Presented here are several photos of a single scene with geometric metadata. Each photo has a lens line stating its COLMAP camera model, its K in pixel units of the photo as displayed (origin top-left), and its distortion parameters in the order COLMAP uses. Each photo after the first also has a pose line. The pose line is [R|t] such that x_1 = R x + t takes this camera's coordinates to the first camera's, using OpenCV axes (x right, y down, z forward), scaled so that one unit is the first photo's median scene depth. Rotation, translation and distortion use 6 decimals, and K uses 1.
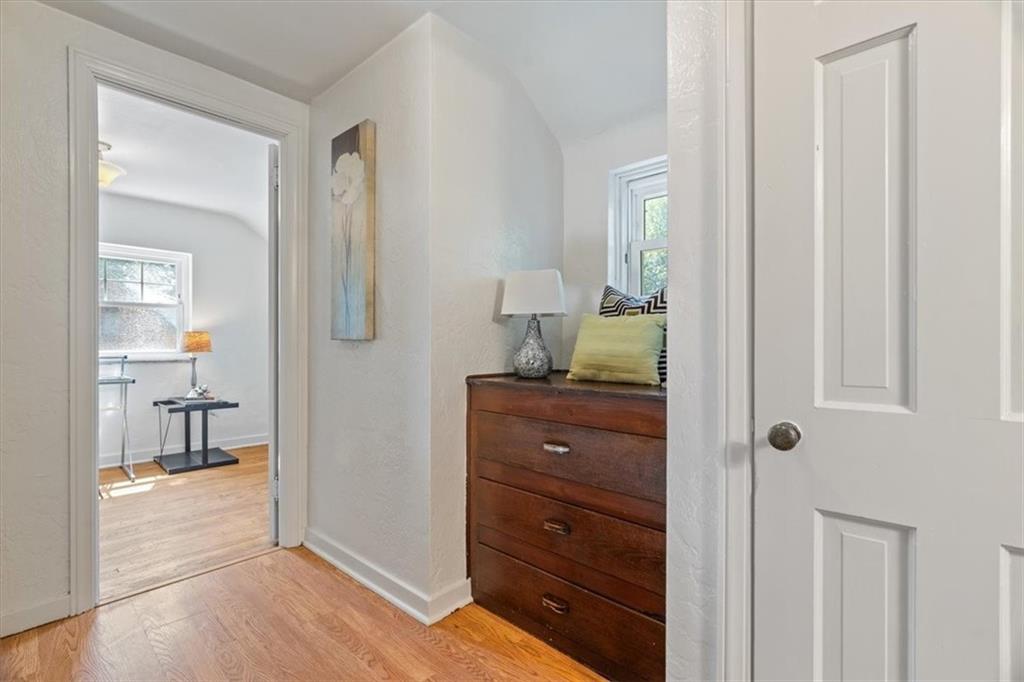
lens RADIAL K [[473.8, 0, 505.4], [0, 473.8, 349.9], [0, 0, 1]] dist [-0.004570, -0.000277]
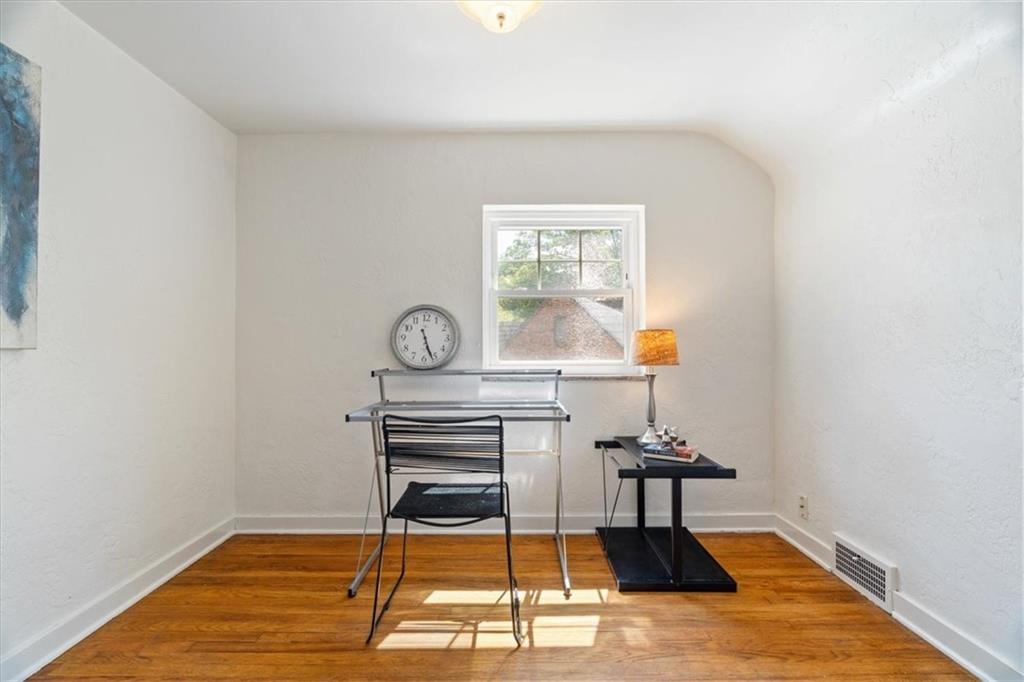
lens RADIAL K [[473.8, 0, 509.1], [0, 473.8, 345.2], [0, 0, 1]] dist [-0.004570, -0.000277]
pose [[0.689466, -0.009372, -0.724258, -0.364448], [0.001408, 0.999932, -0.011598, -0.013477], [0.724317, 0.006977, 0.689432, 0.479415]]
